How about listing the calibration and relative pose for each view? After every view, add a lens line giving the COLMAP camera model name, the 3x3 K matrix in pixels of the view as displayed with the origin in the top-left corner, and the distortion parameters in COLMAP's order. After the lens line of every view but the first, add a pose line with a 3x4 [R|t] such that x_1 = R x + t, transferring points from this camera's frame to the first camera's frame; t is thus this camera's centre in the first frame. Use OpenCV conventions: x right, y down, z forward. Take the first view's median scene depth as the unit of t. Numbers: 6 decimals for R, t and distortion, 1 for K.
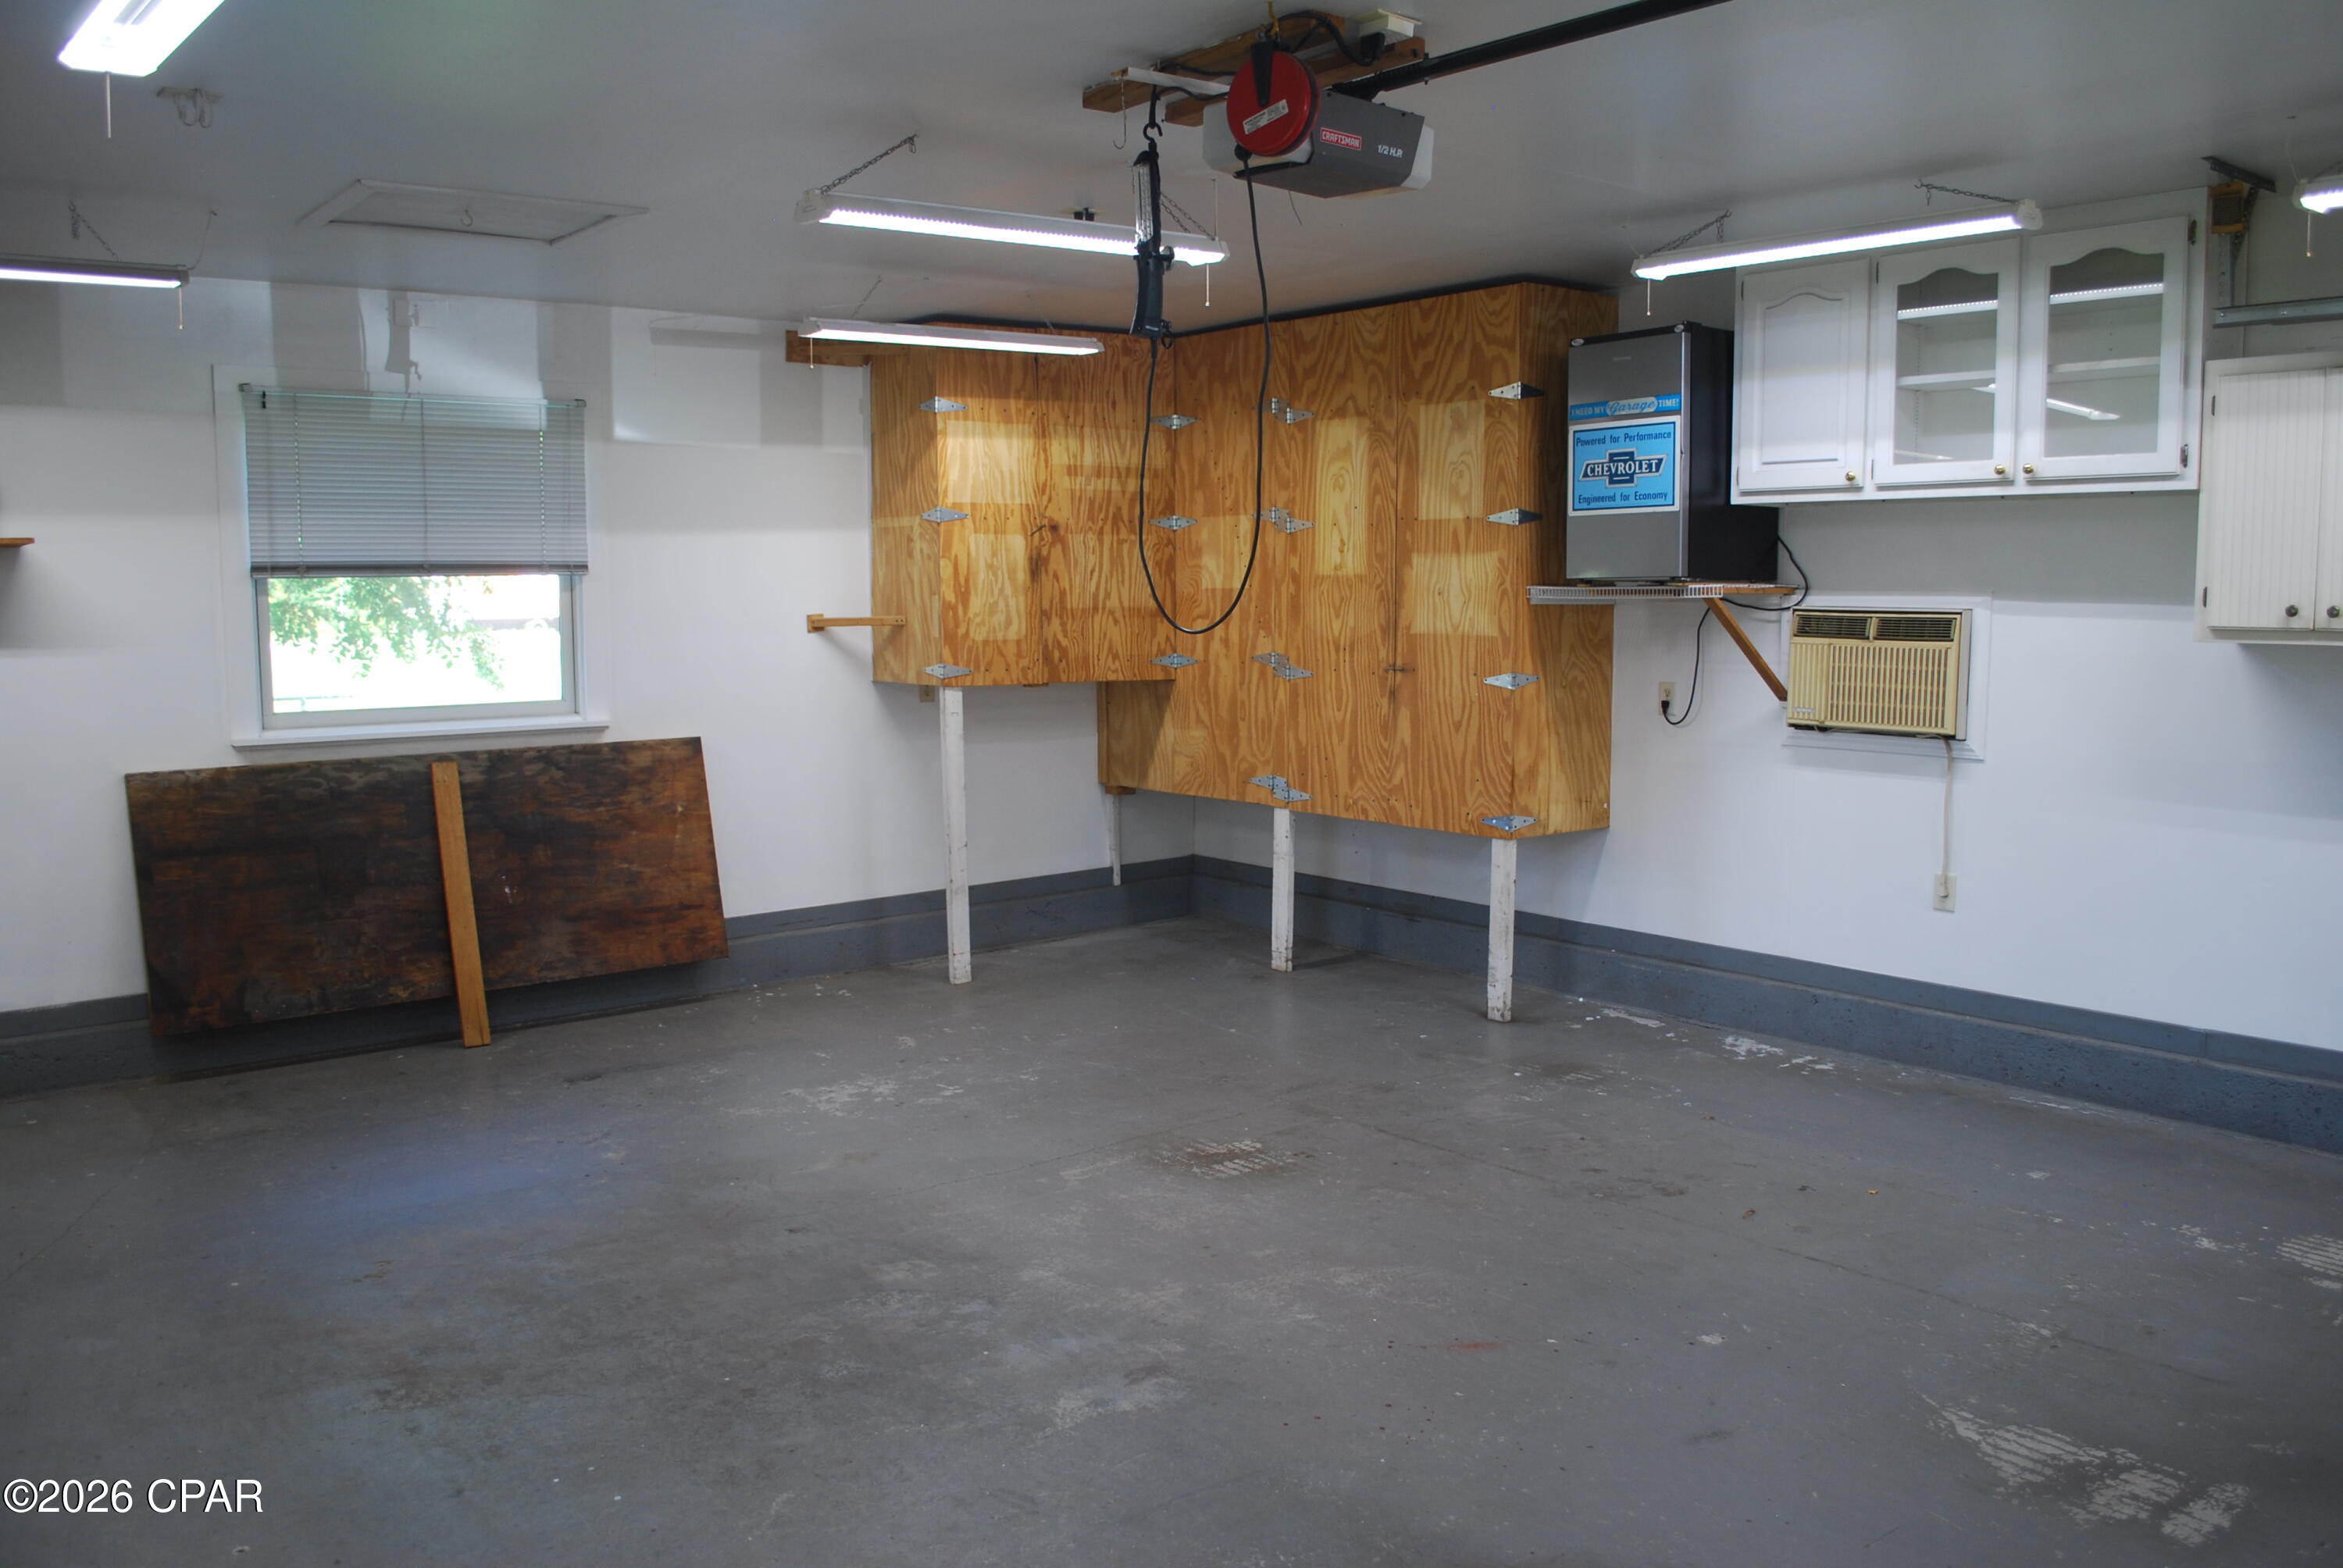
lens RADIAL K [[1846.1, 0, 1182.0], [0, 1846.1, 785.6], [0, 0, 1]] dist [-0.086190, 0.012877]
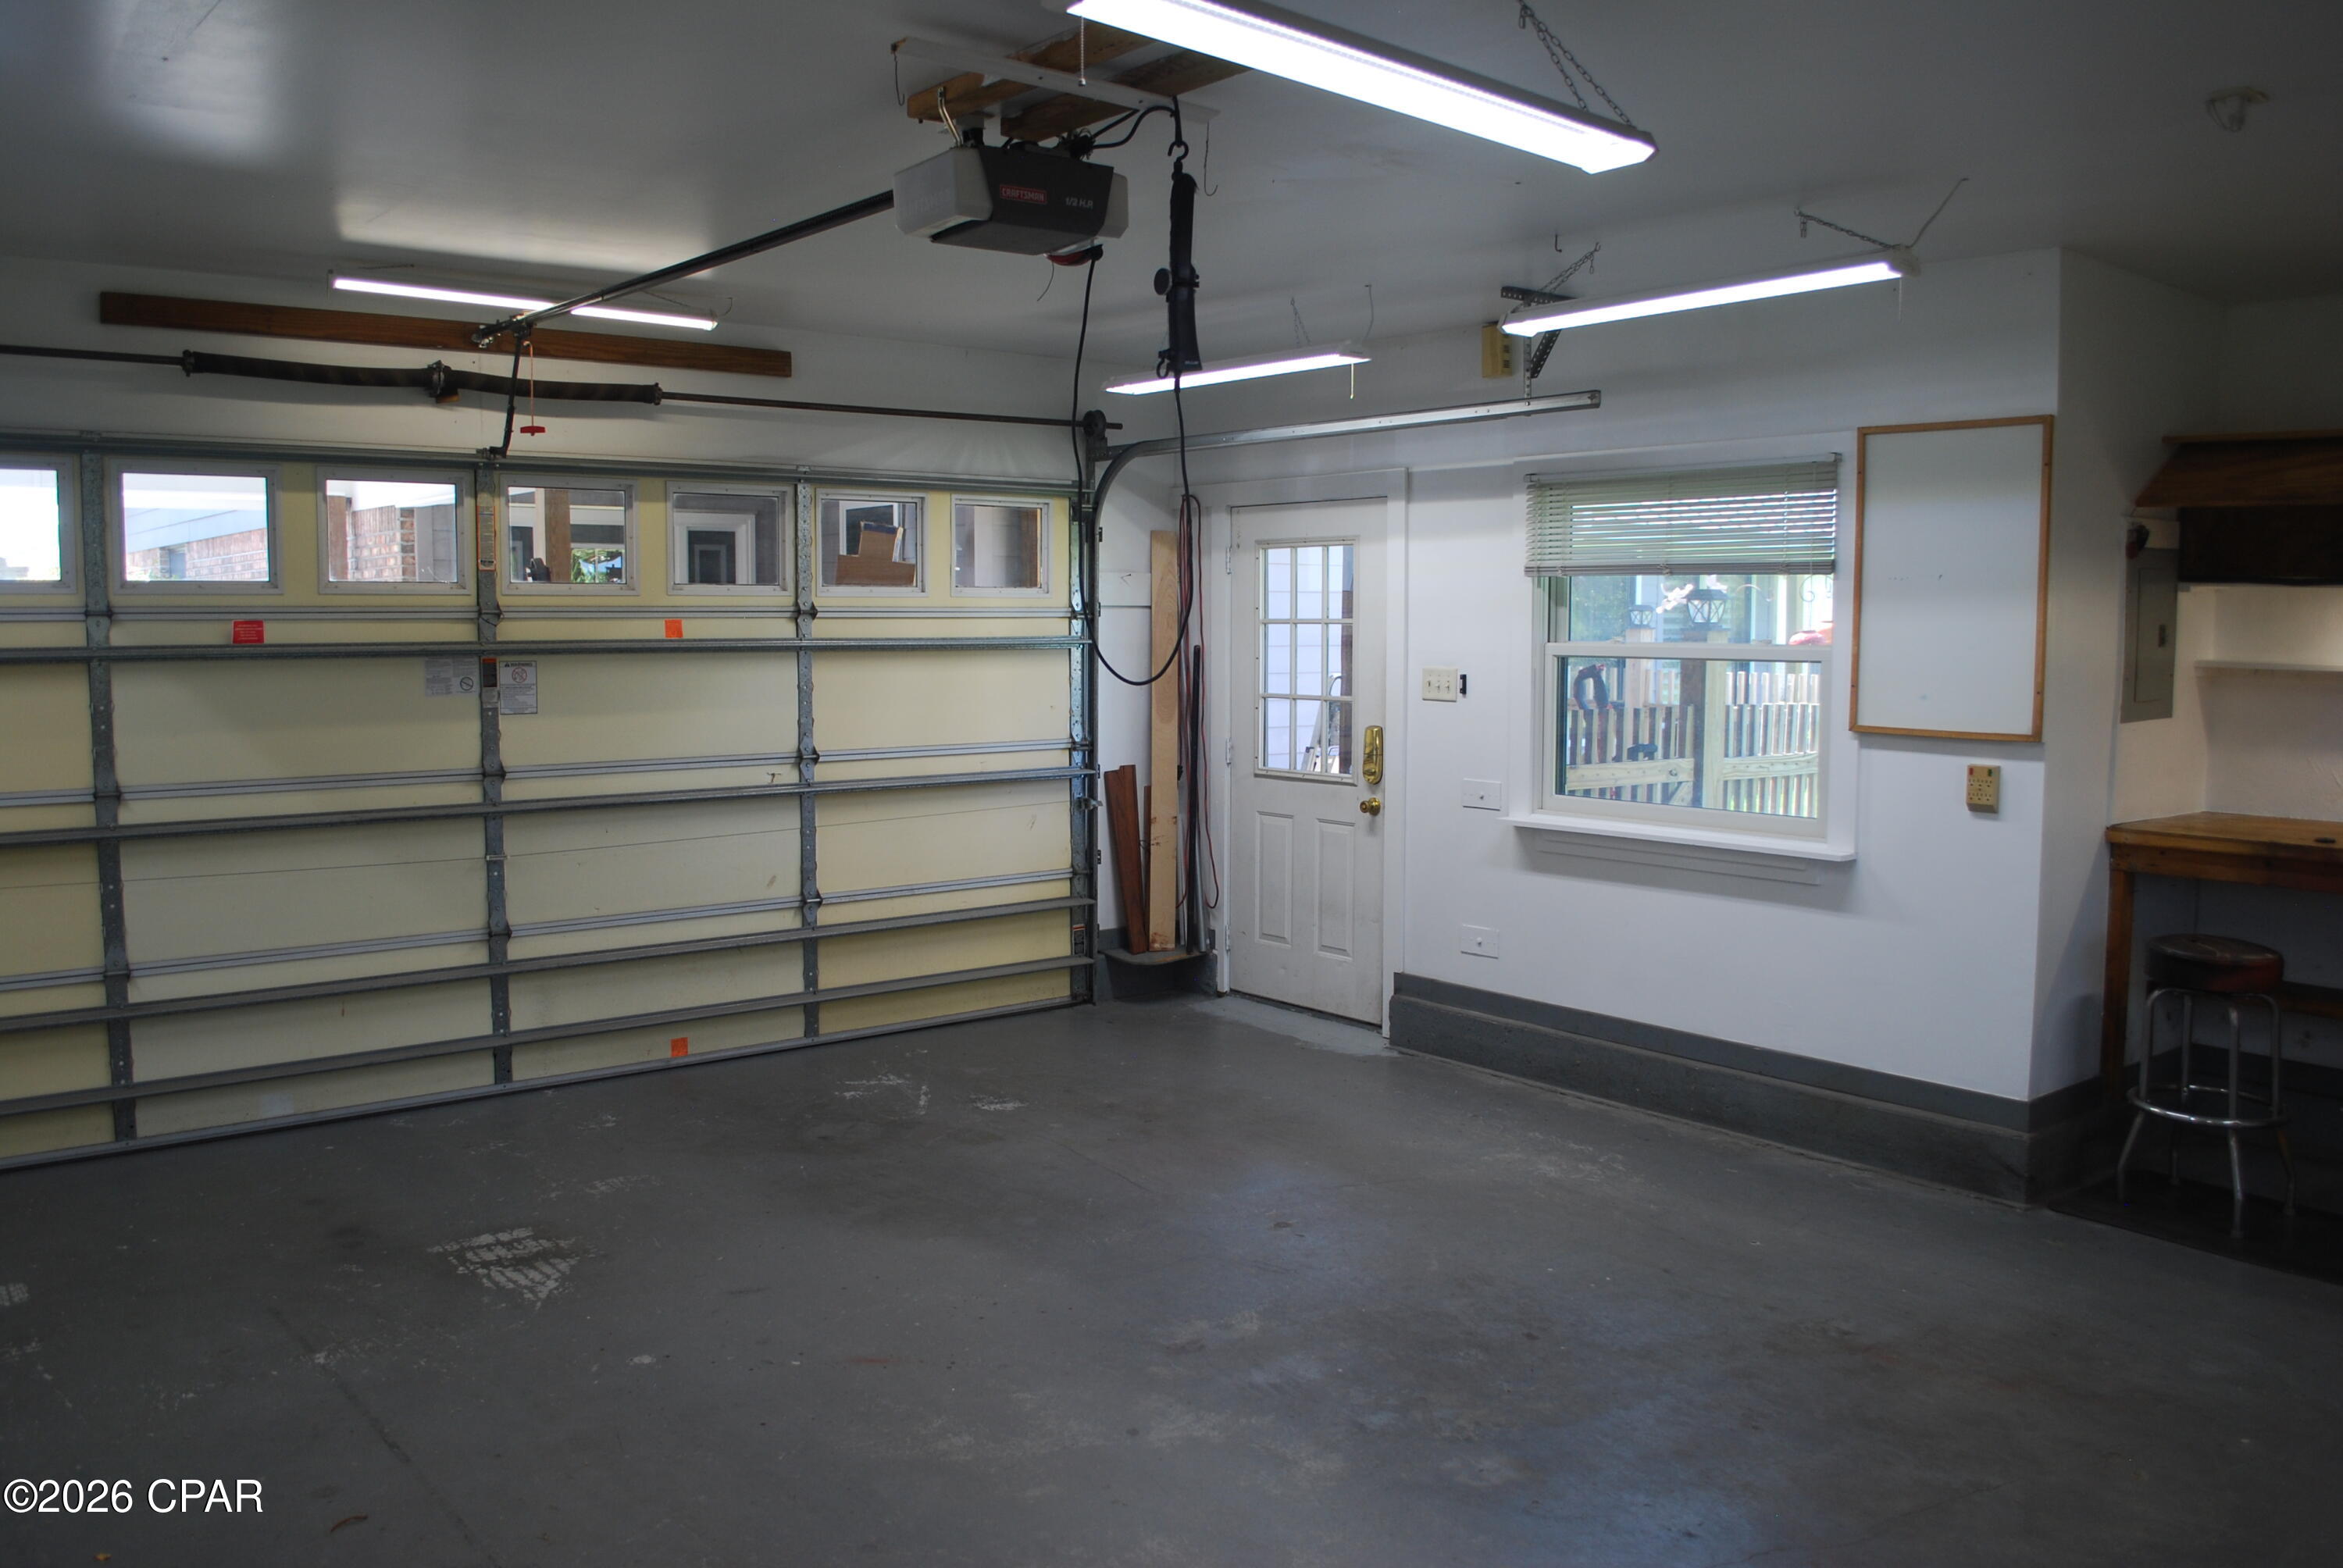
lens RADIAL K [[1846.1, 0, 1182.0], [0, 1846.1, 785.6], [0, 0, 1]] dist [-0.086190, 0.012877]
pose [[-0.999998, 0.001346, -0.001464, -0.009544], [0.001036, 0.980960, 0.194208, -0.131379], [0.001697, 0.194207, -0.980959, 1.172190]]
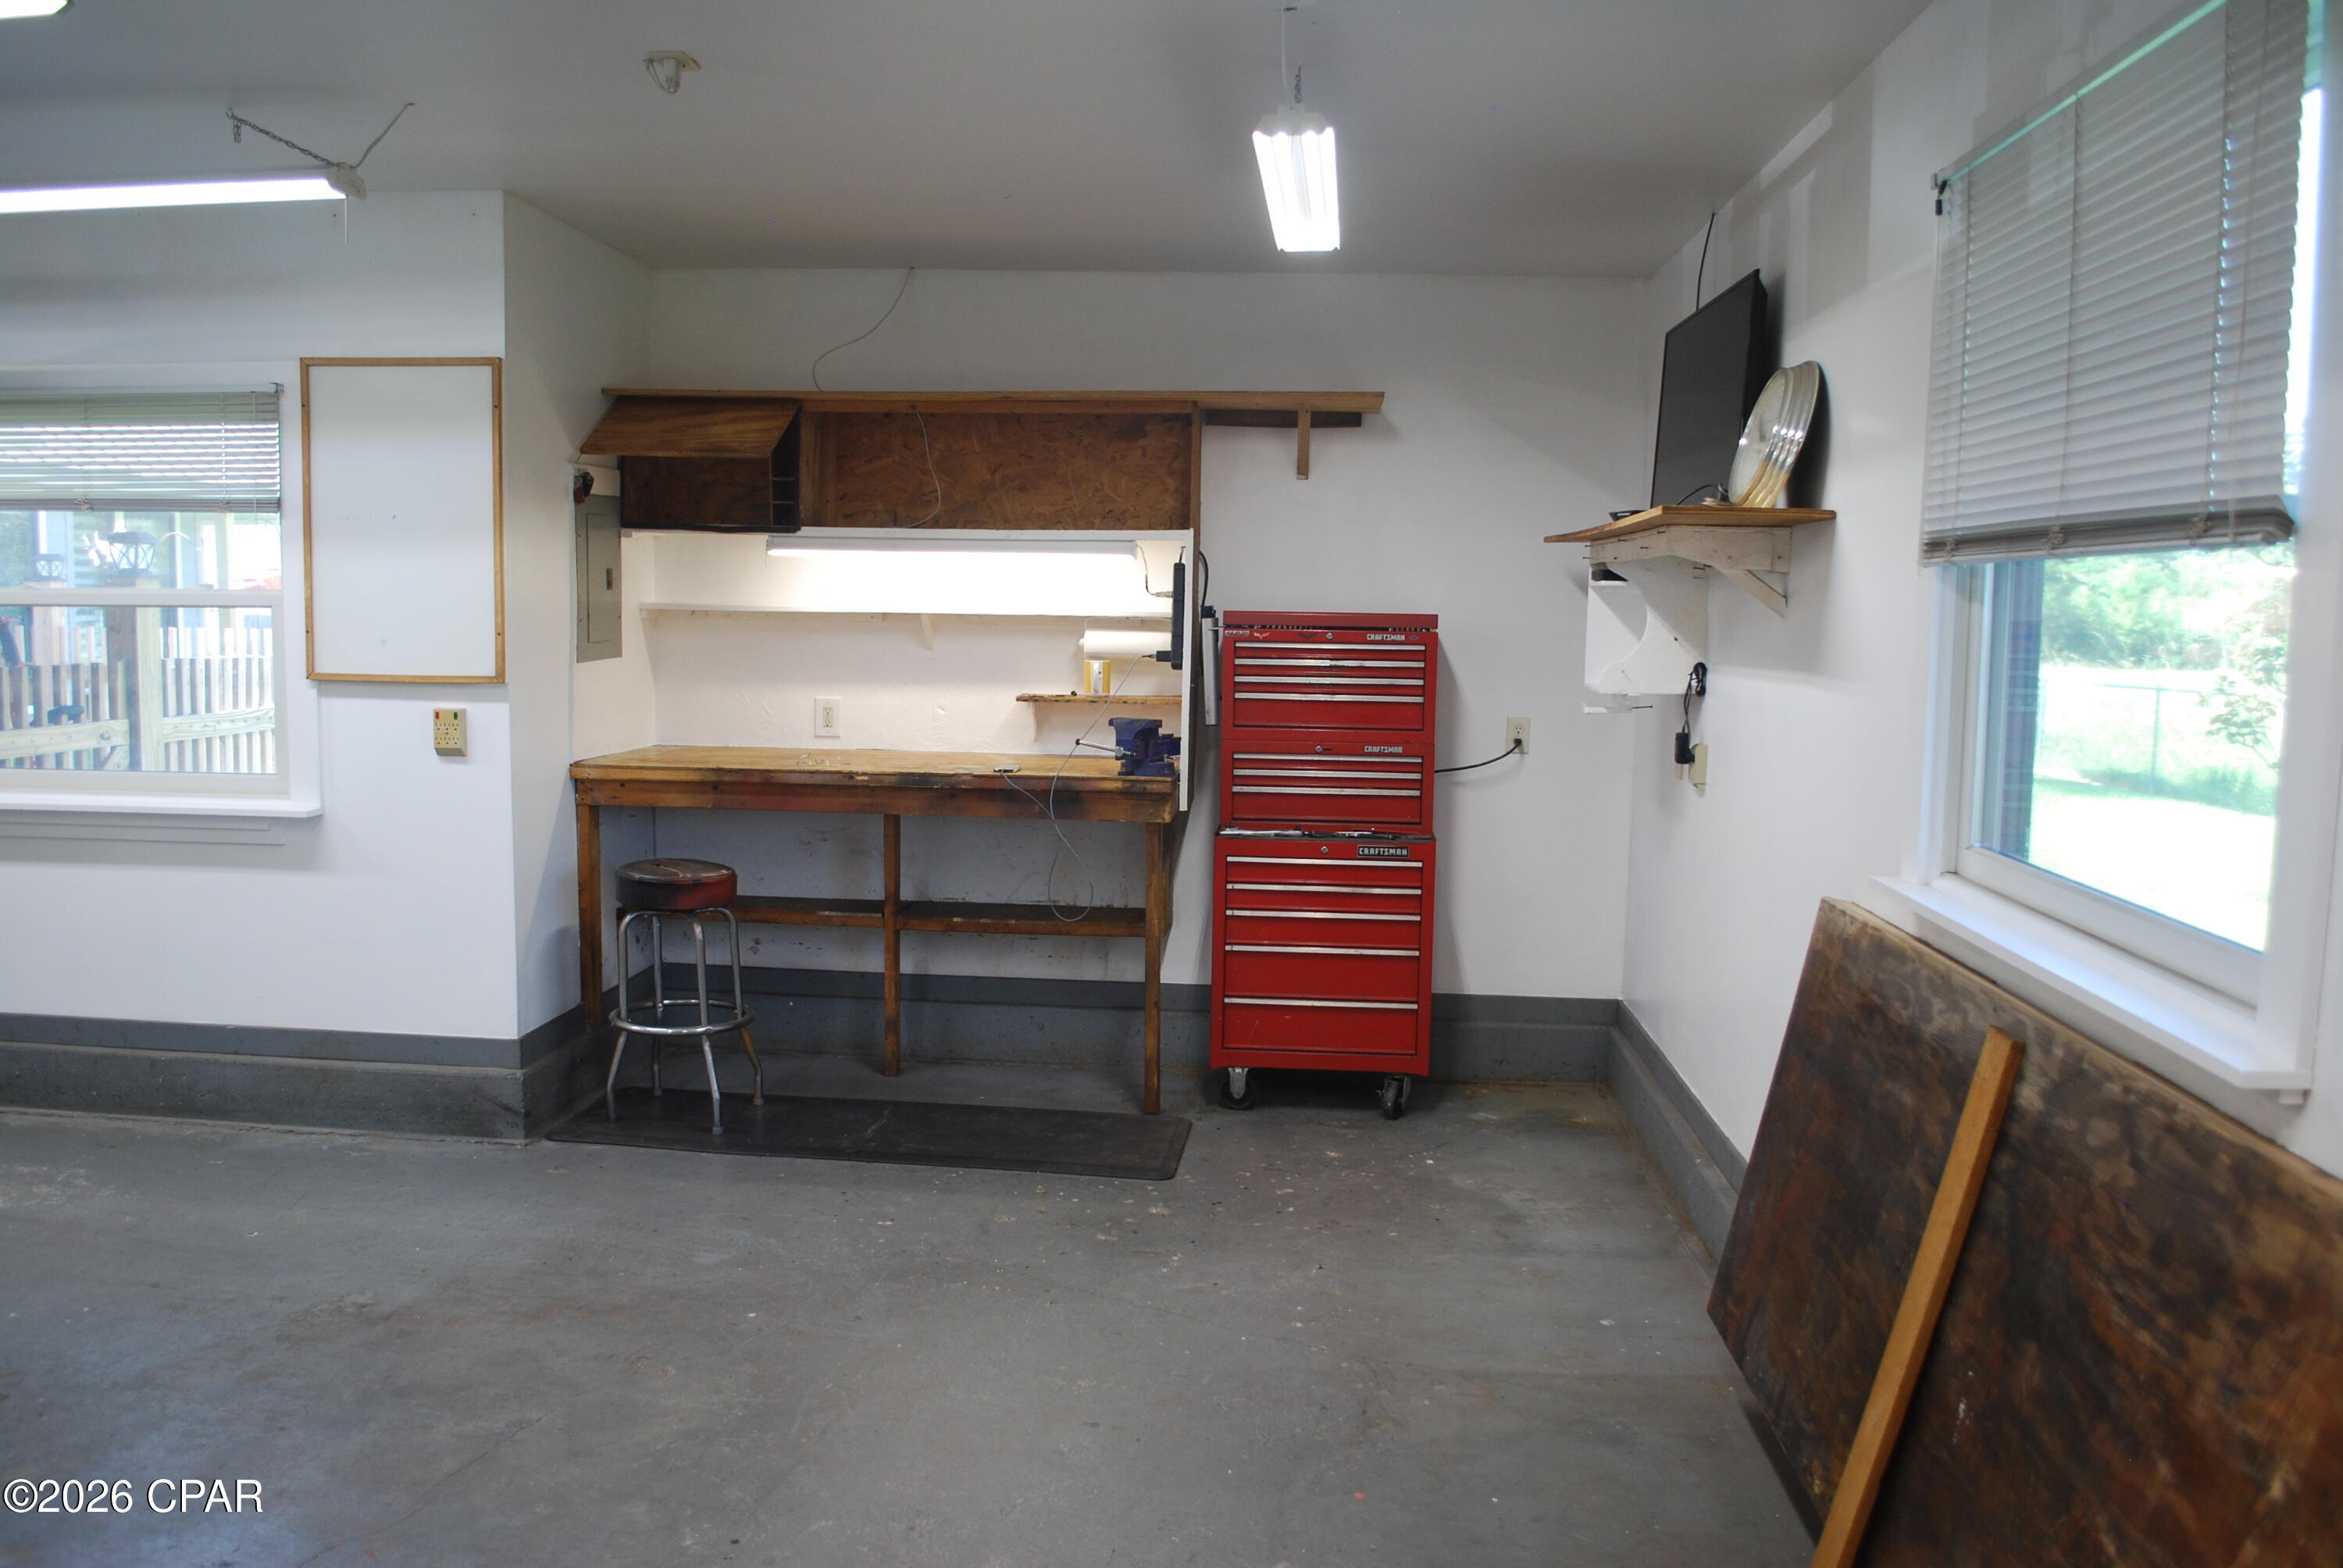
lens RADIAL K [[1846.1, 0, 1182.0], [0, 1846.1, 785.6], [0, 0, 1]] dist [-0.086190, 0.012877]
pose [[-0.688675, 0.068806, -0.721798, -0.008374], [-0.089452, 0.979820, 0.178750, -0.122046], [0.719531, 0.187667, -0.668623, 1.153821]]
